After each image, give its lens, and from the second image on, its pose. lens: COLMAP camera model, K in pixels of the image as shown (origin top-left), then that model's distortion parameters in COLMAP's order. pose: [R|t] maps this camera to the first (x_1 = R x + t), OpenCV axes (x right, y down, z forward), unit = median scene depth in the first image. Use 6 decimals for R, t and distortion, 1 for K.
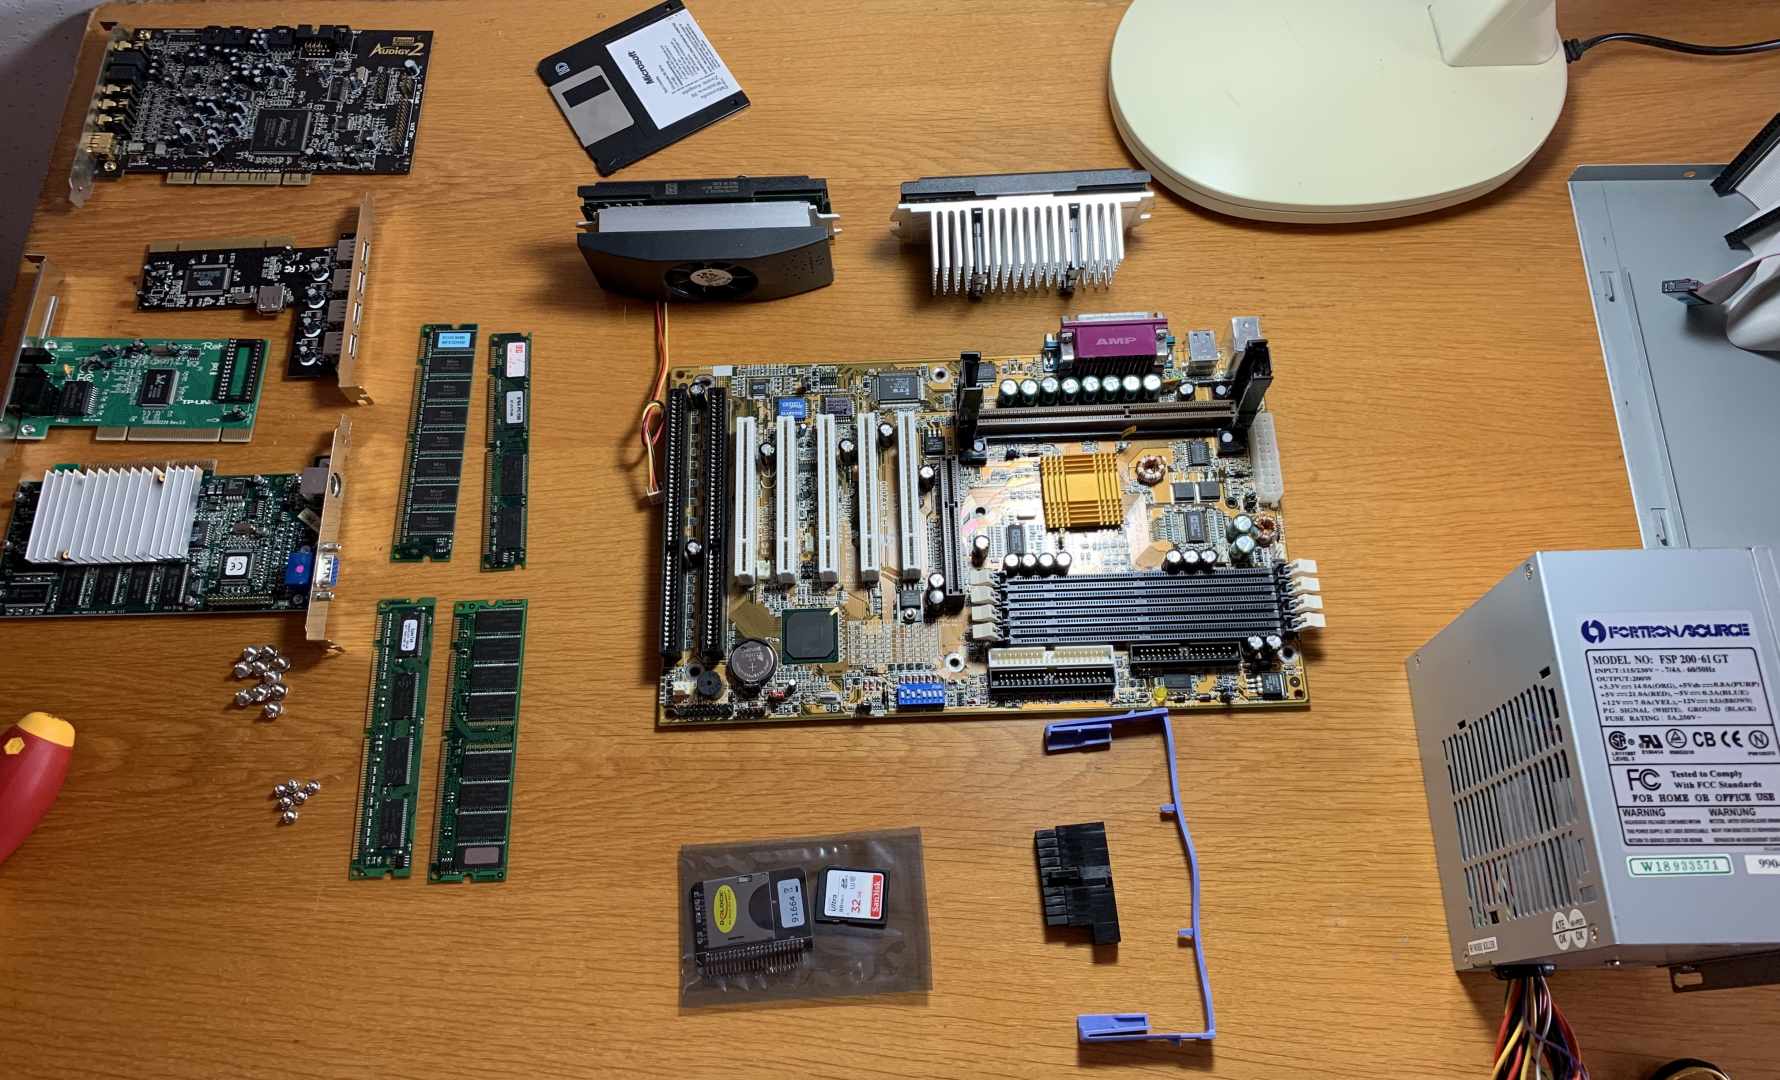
lens RADIAL K [[1344.1, 0, 880.3], [0, 1344.1, 540.8], [0, 0, 1]] dist [0.041201, -0.019518]
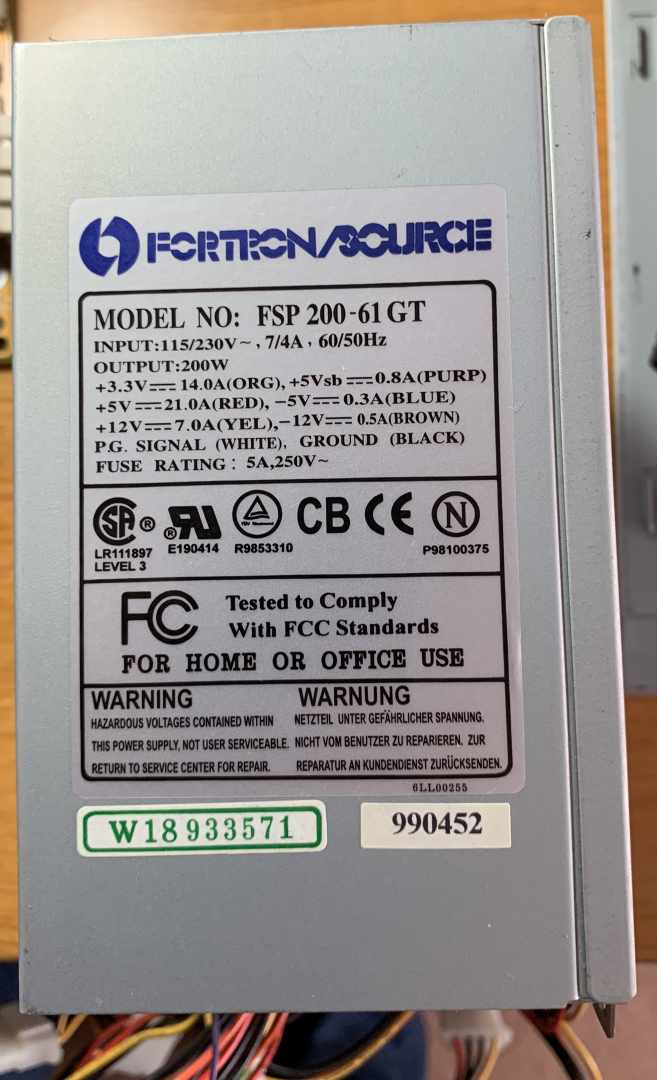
lens RADIAL K [[815.5, 0, 328.1], [0, 815.5, 540.8], [0, 0, 1]] dist [0.041201, -0.019518]
pose [[0.999860, -0.008947, -0.014144, 0.602064], [0.012640, 0.957623, 0.287748, 0.082410], [0.010970, -0.287886, 0.957602, 0.756920]]
